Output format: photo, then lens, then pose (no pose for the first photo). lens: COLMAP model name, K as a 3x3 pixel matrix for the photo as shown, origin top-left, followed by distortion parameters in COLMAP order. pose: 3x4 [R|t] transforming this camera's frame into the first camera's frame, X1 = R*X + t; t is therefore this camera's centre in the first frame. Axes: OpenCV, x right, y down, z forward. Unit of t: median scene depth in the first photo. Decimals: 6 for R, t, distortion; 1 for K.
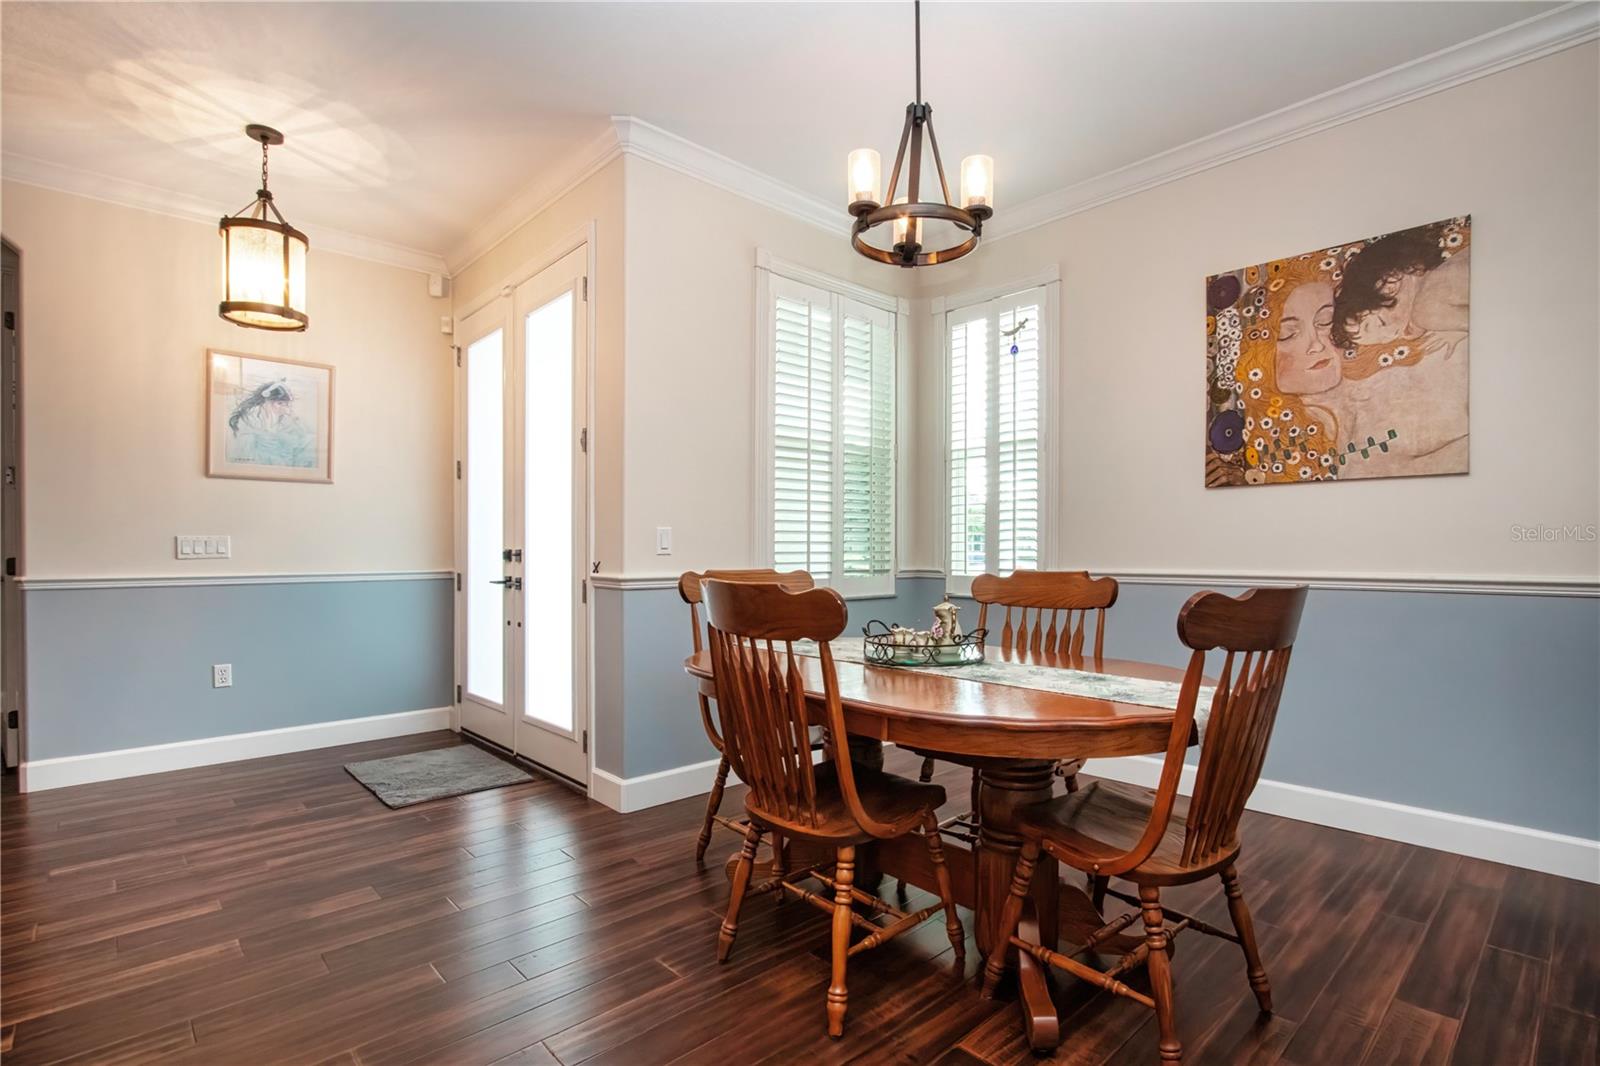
lens RADIAL K [[768.3, 0, 851.2], [0, 768.3, 559.4], [0, 0, 1]] dist [-0.022484, 0.005152]
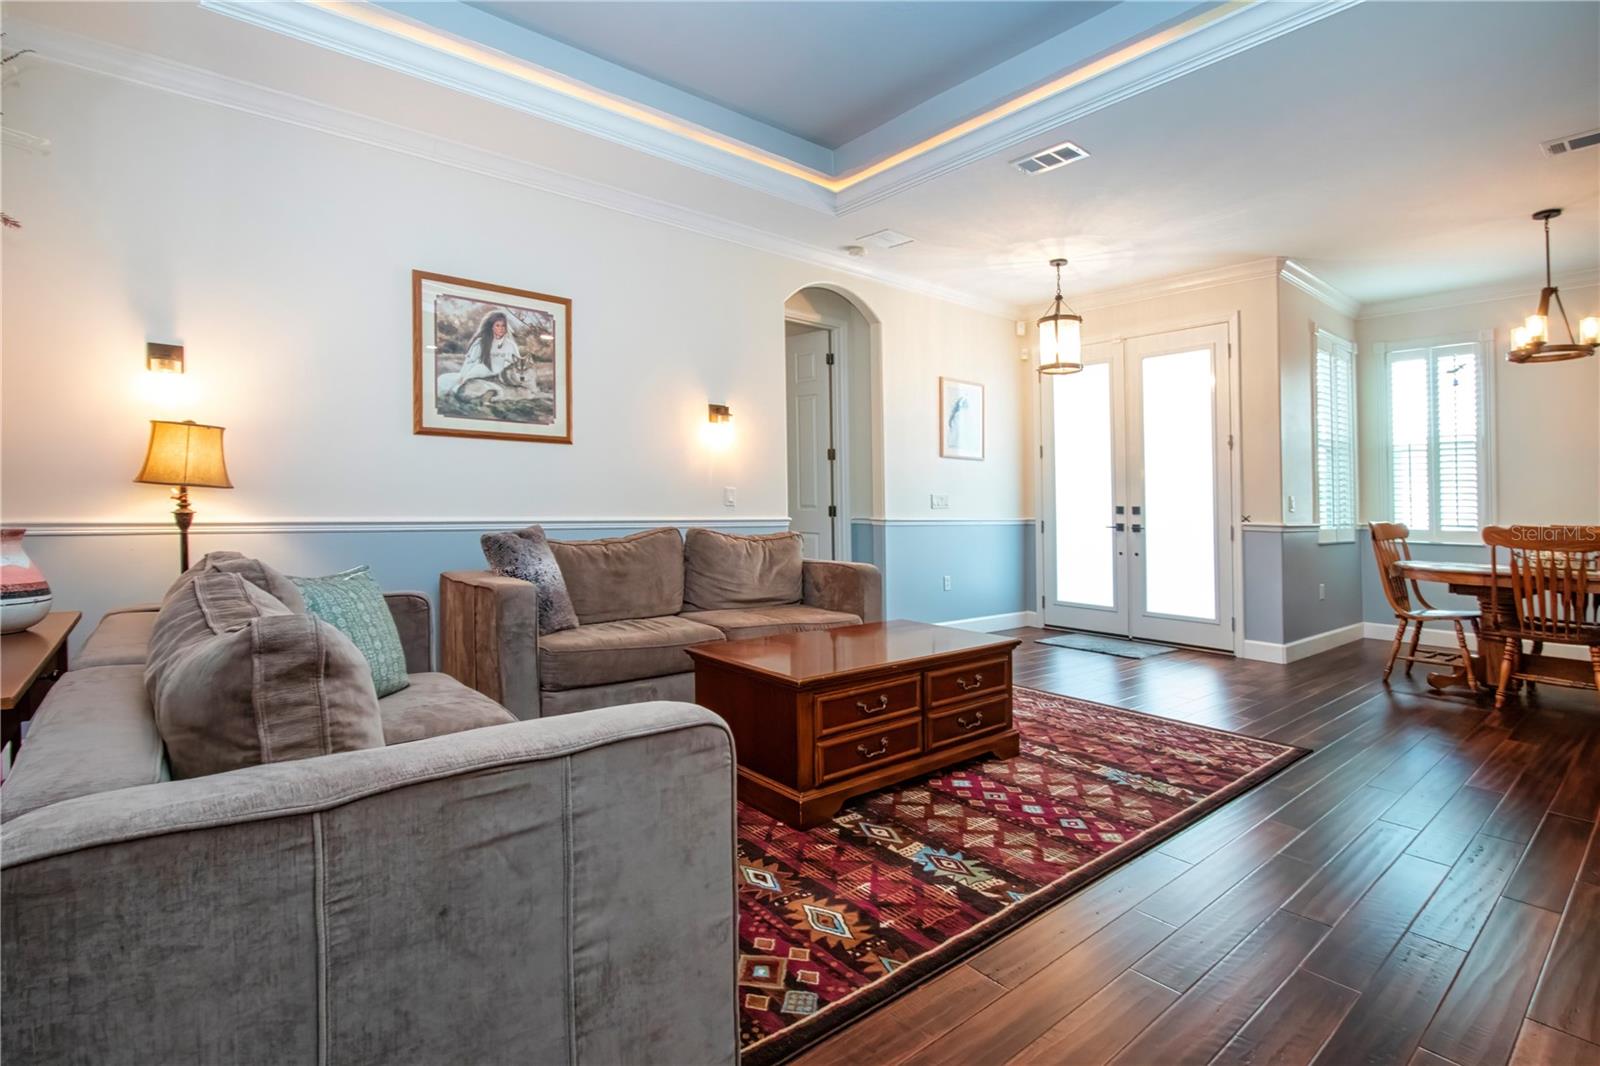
lens RADIAL K [[768.3, 0, 851.4], [0, 768.3, 484.1], [0, 0, 1]] dist [-0.022484, 0.005152]
pose [[0.997903, 0.017057, -0.062438, -1.153217], [-0.019214, 0.999233, -0.034110, 0.007582], [0.061809, 0.035238, 0.997466, -0.759433]]
